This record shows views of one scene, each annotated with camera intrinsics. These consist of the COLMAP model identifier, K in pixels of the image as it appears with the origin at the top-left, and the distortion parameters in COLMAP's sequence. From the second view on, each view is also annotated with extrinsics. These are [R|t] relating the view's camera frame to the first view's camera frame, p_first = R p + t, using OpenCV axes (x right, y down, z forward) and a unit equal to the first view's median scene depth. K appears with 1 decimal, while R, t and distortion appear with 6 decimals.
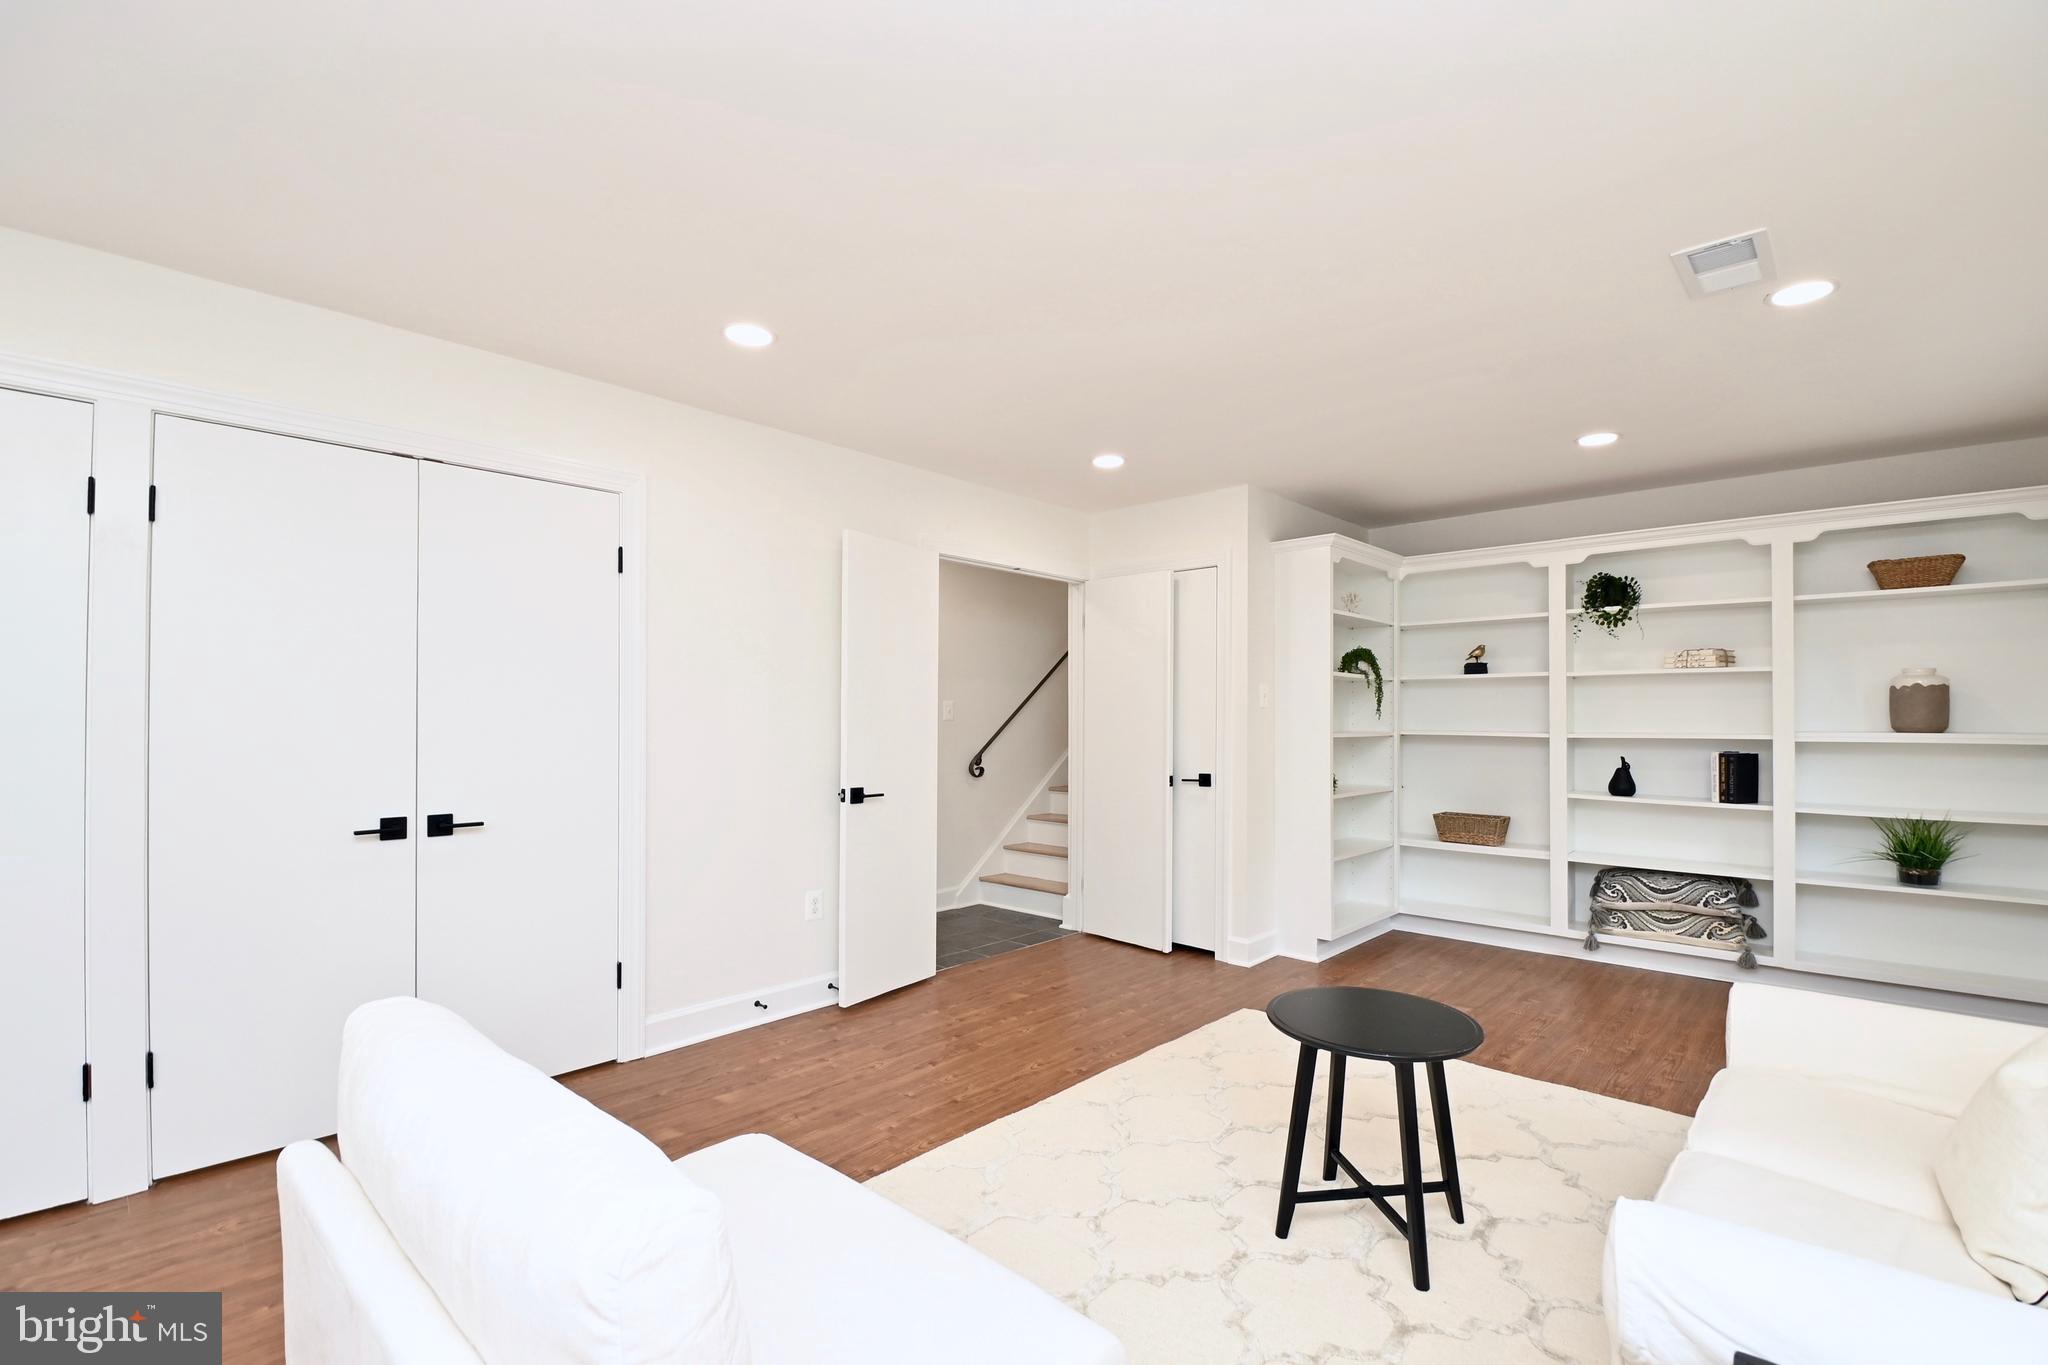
lens RADIAL K [[889.7, 0, 1001.3], [0, 889.7, 703.6], [0, 0, 1]] dist [-0.001705, -0.000247]
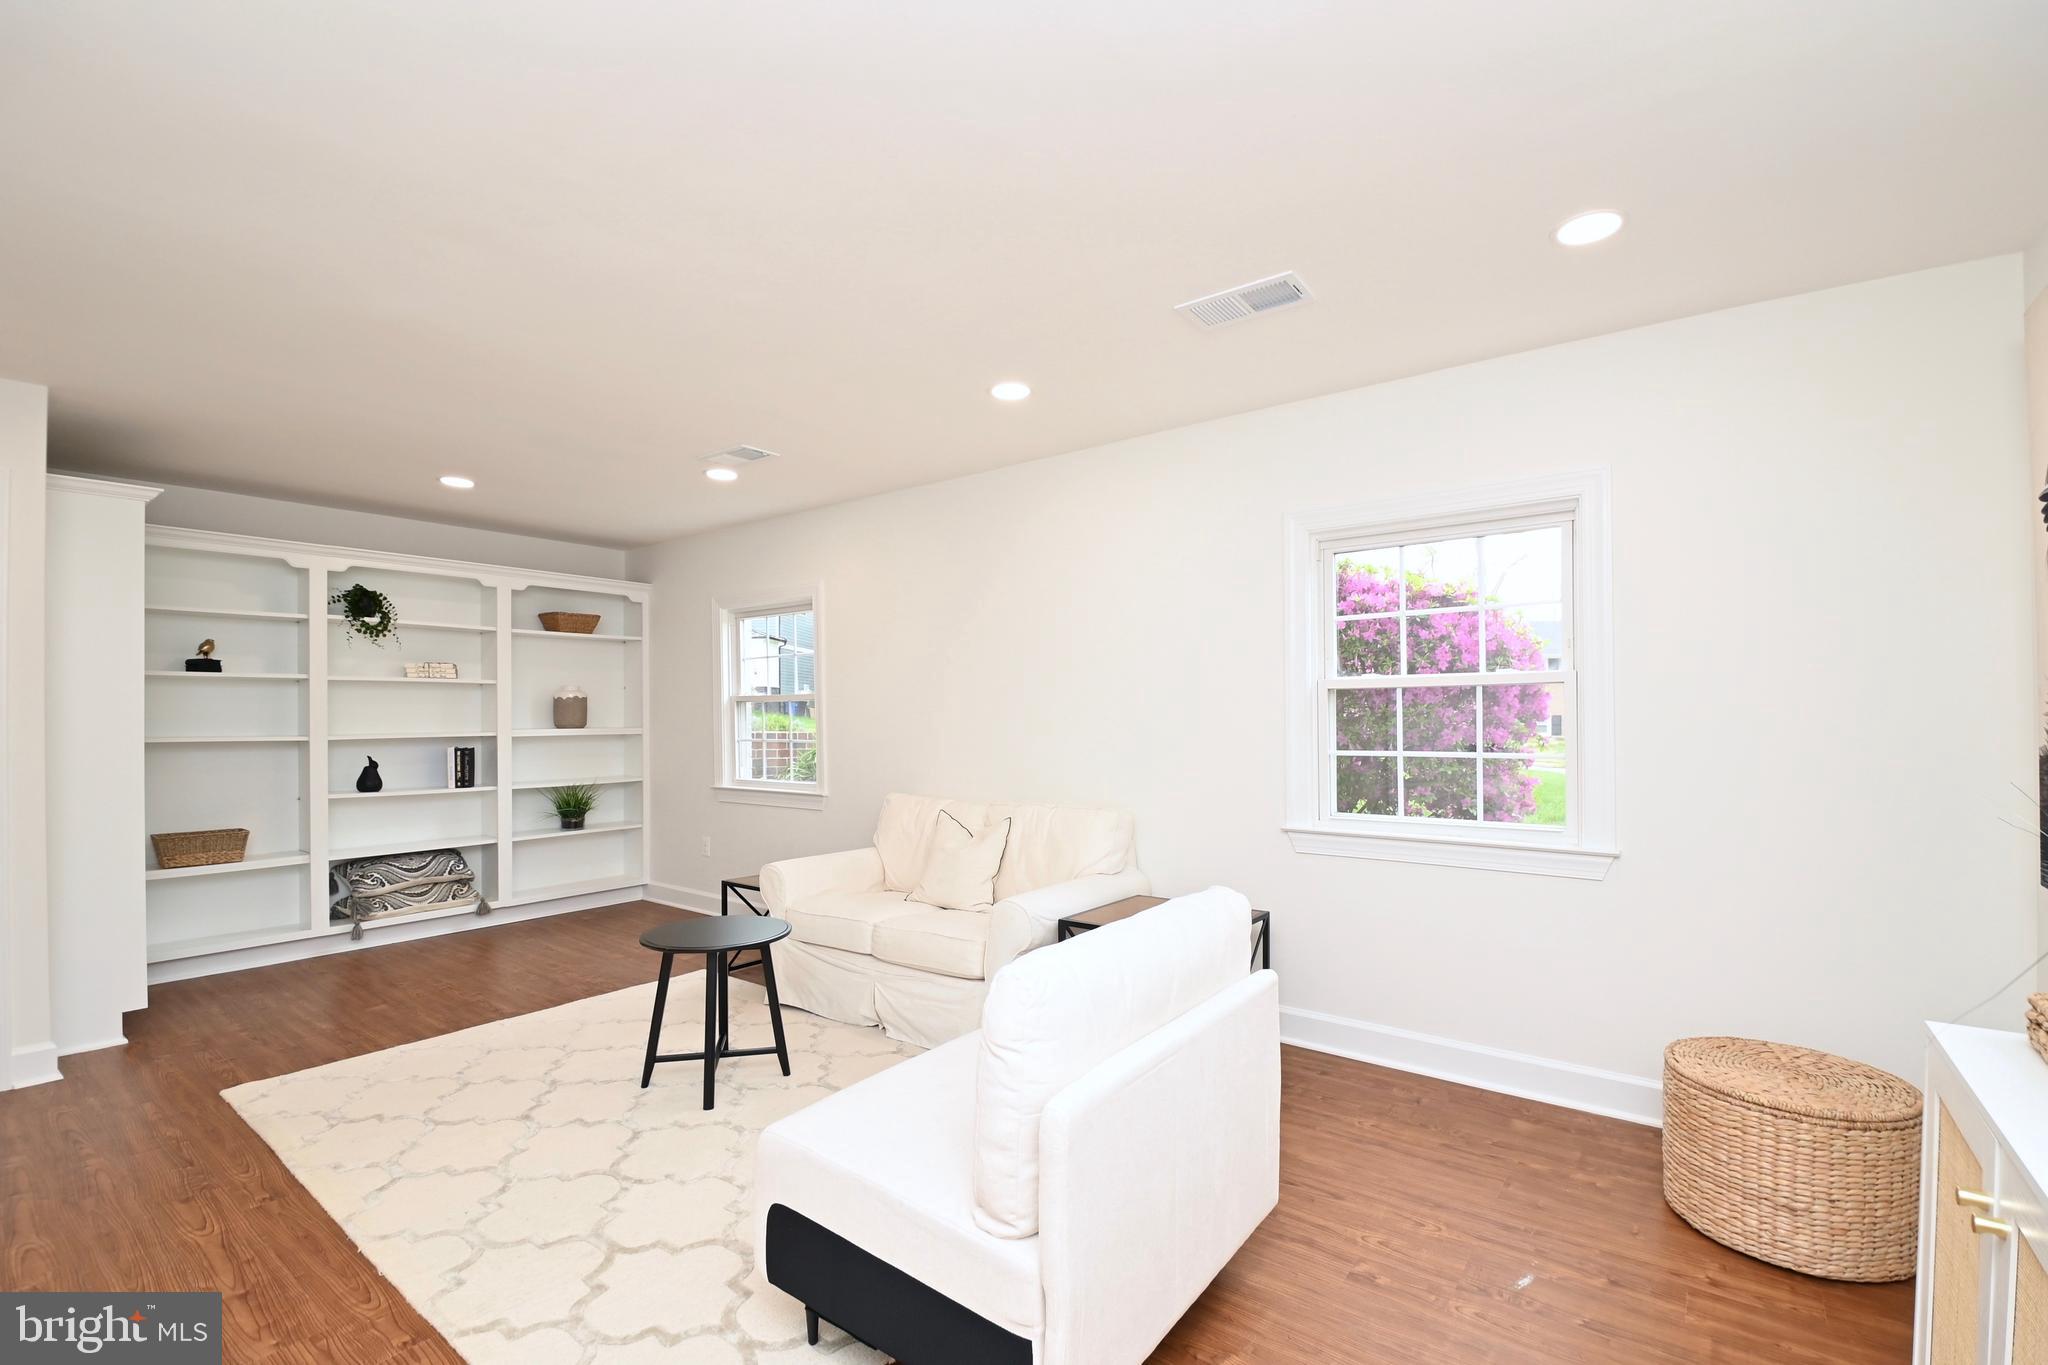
lens RADIAL K [[889.7, 0, 1016.9], [0, 889.7, 694.0], [0, 0, 1]] dist [-0.001705, -0.000247]
pose [[-0.071628, 0.030183, 0.996975, -0.460443], [-0.002785, 0.999532, -0.030461, 0.015571], [-0.997428, -0.004958, -0.071510, 0.298038]]
